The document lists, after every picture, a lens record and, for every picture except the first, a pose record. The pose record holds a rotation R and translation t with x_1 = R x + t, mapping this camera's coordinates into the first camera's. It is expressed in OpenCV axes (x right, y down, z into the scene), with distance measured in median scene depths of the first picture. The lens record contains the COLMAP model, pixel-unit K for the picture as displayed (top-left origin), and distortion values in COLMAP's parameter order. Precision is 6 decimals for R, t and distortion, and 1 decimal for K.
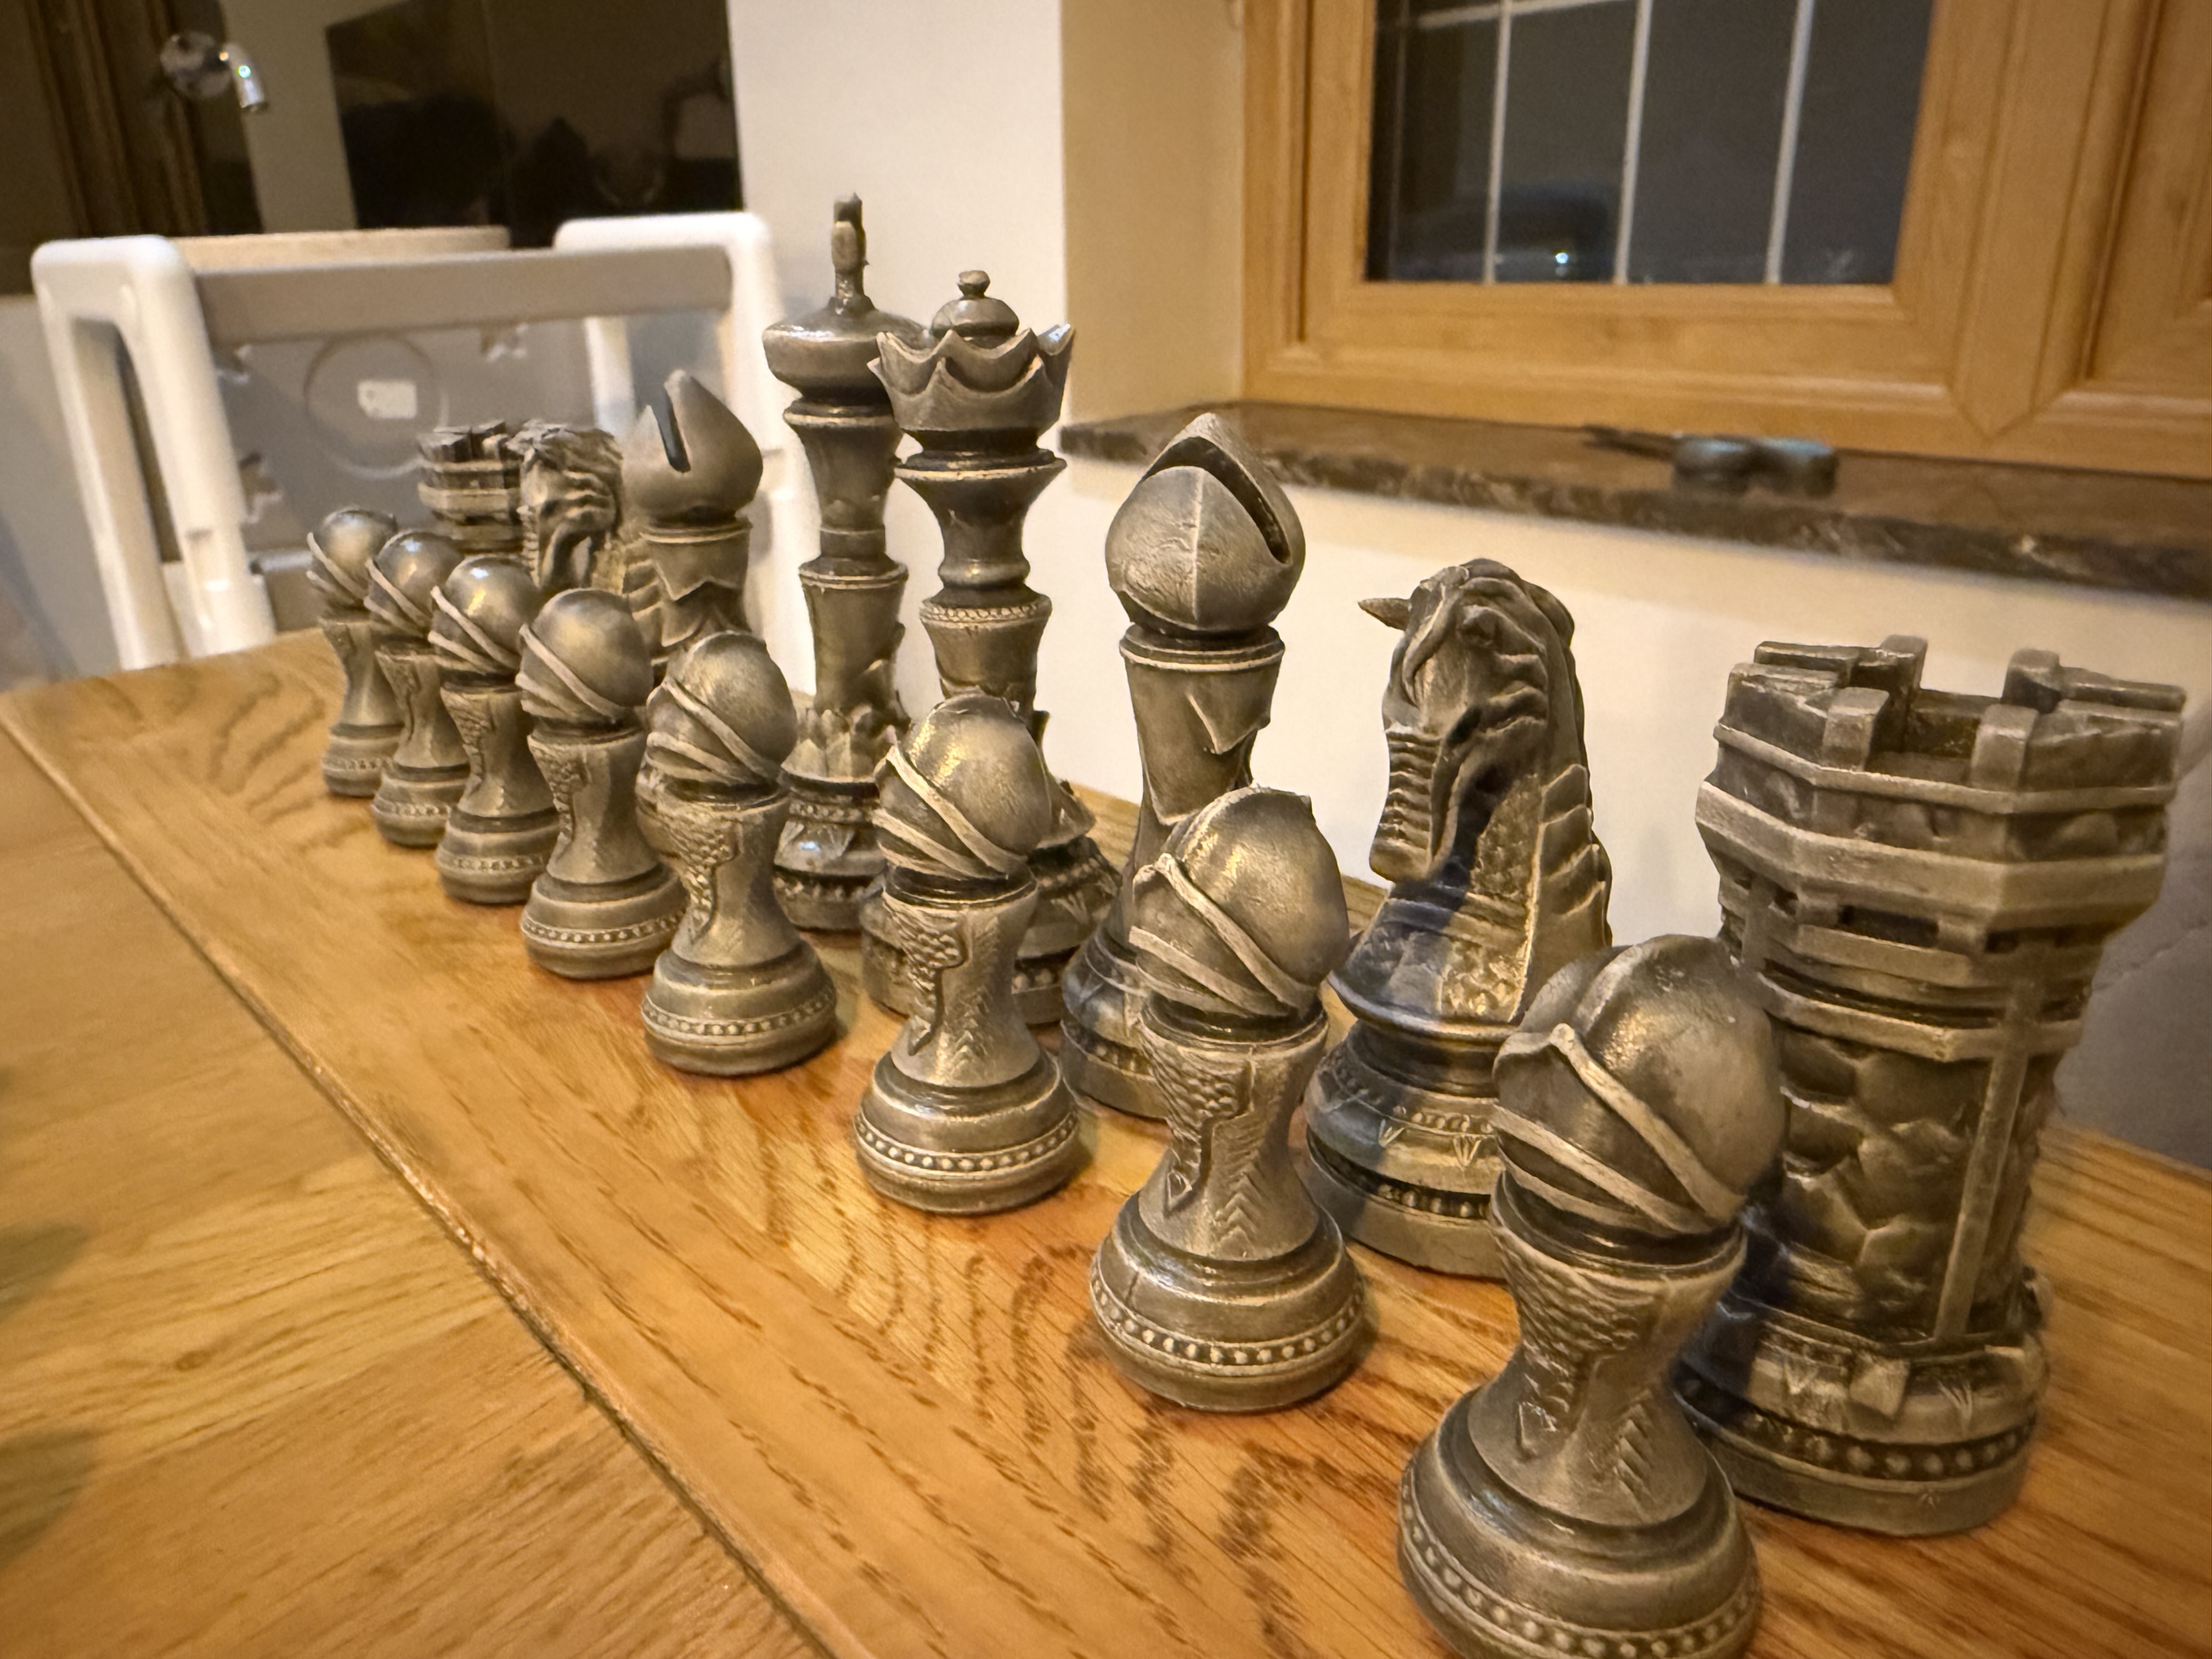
lens RADIAL K [[1579.7, 0, 970.8], [0, 1579.7, 828.9], [0, 0, 1]] dist [-0.000242, 0.000568]
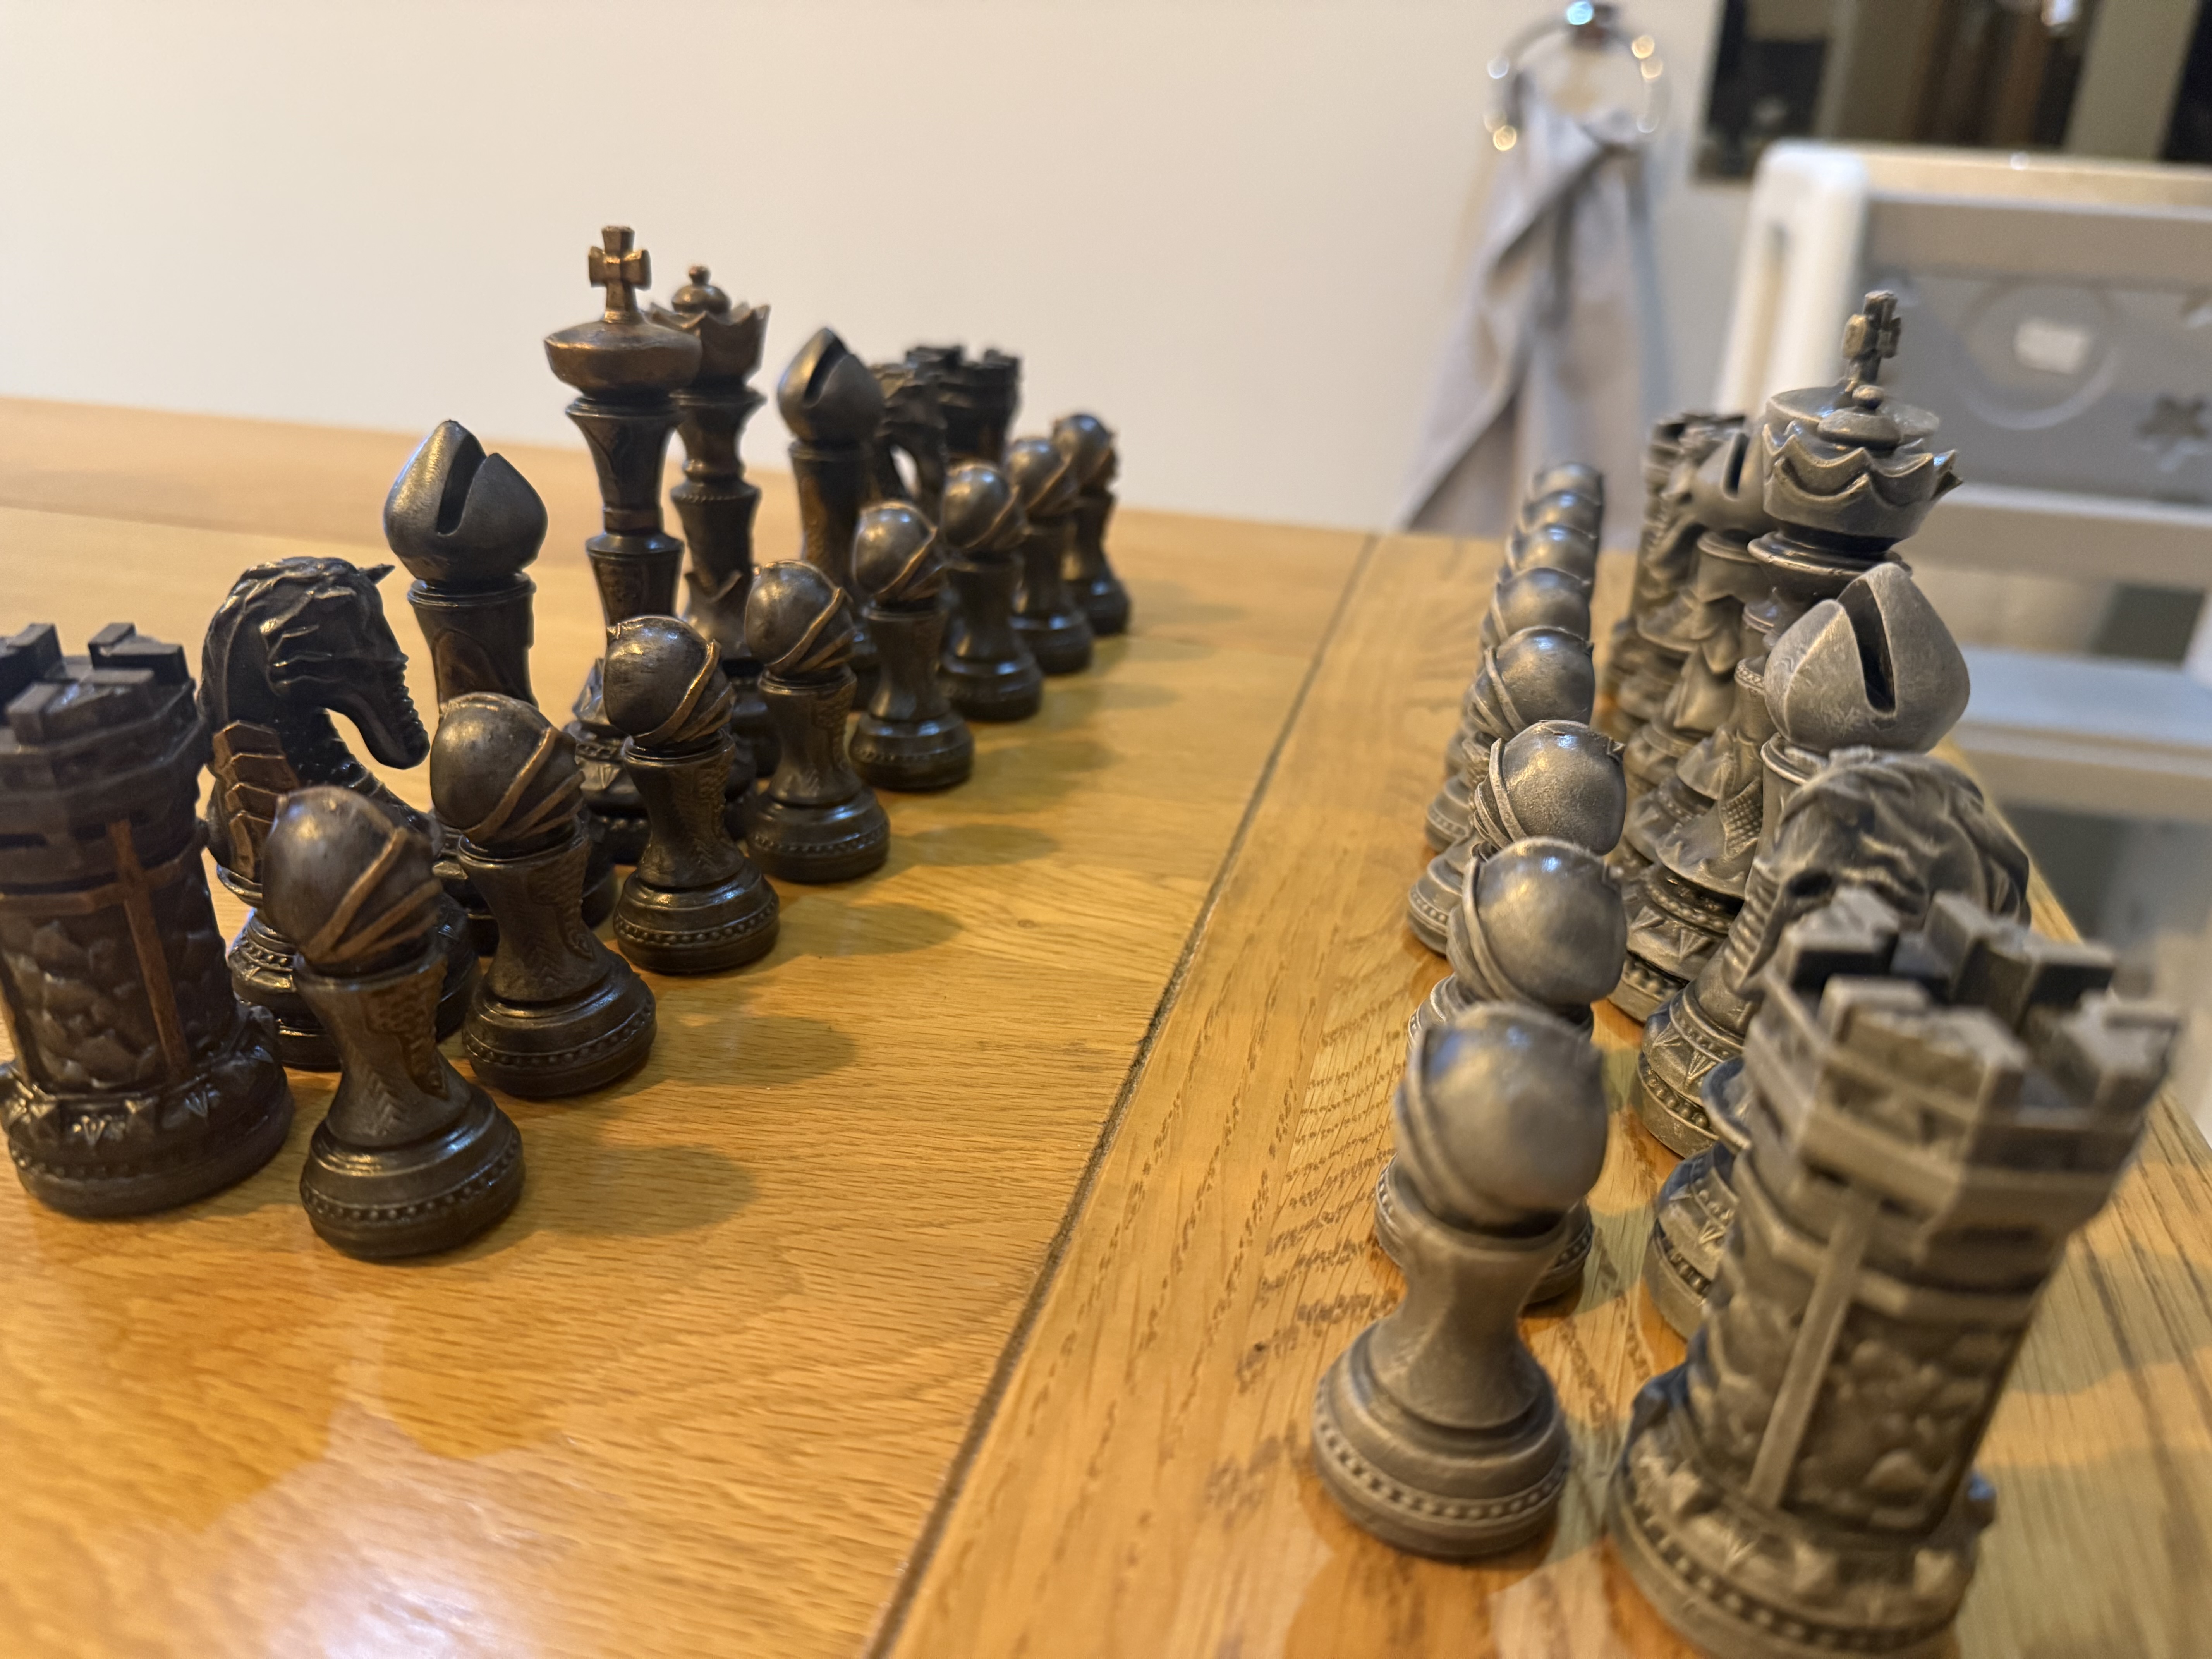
lens RADIAL K [[1600.2, 0, 1111.8], [0, 1600.2, 832.7], [0, 0, 1]] dist [0.116270, -0.252980]
pose [[0.596154, 0.386246, -0.703856, 0.411370], [-0.342695, 0.915219, 0.211976, -0.086709], [0.726058, 0.114837, 0.677977, -0.075236]]
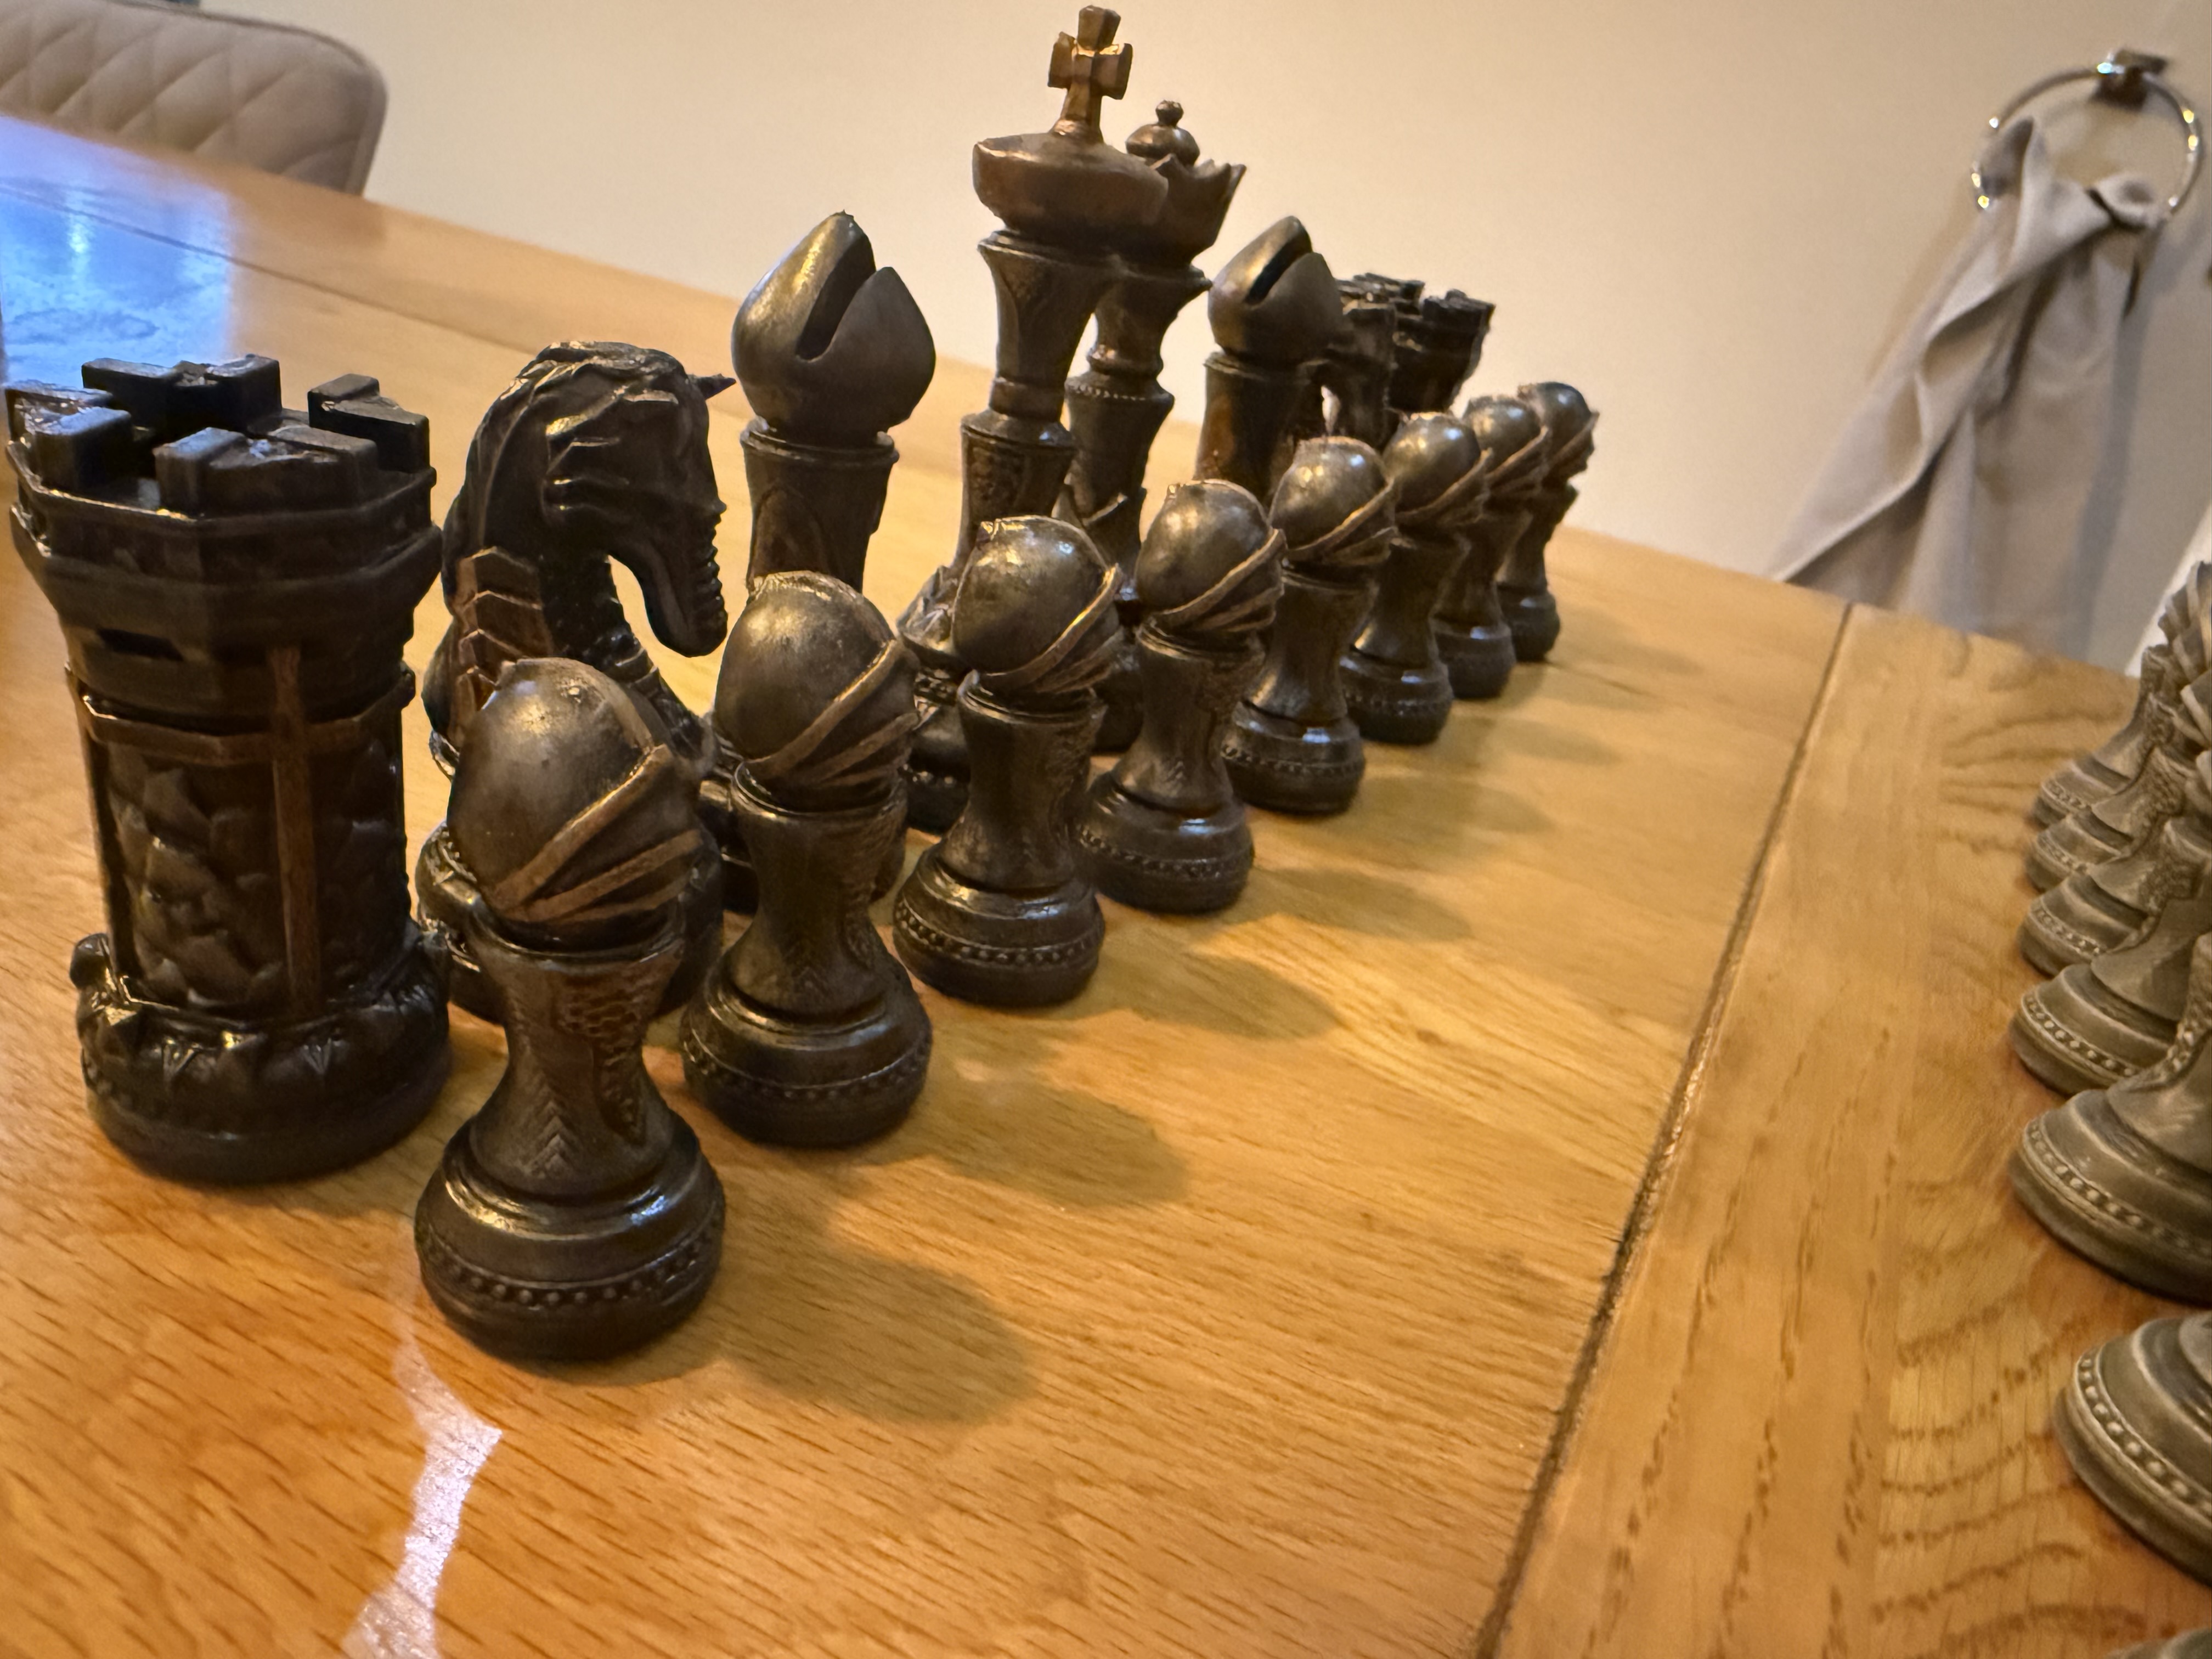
lens RADIAL K [[1579.7, 0, 970.8], [0, 1579.7, 828.9], [0, 0, 1]] dist [-0.000242, 0.000568]
pose [[0.325828, 0.497678, -0.803836, 0.163226], [-0.480283, 0.819484, 0.312688, -0.006675], [0.814349, 0.284186, 0.506037, 0.017580]]
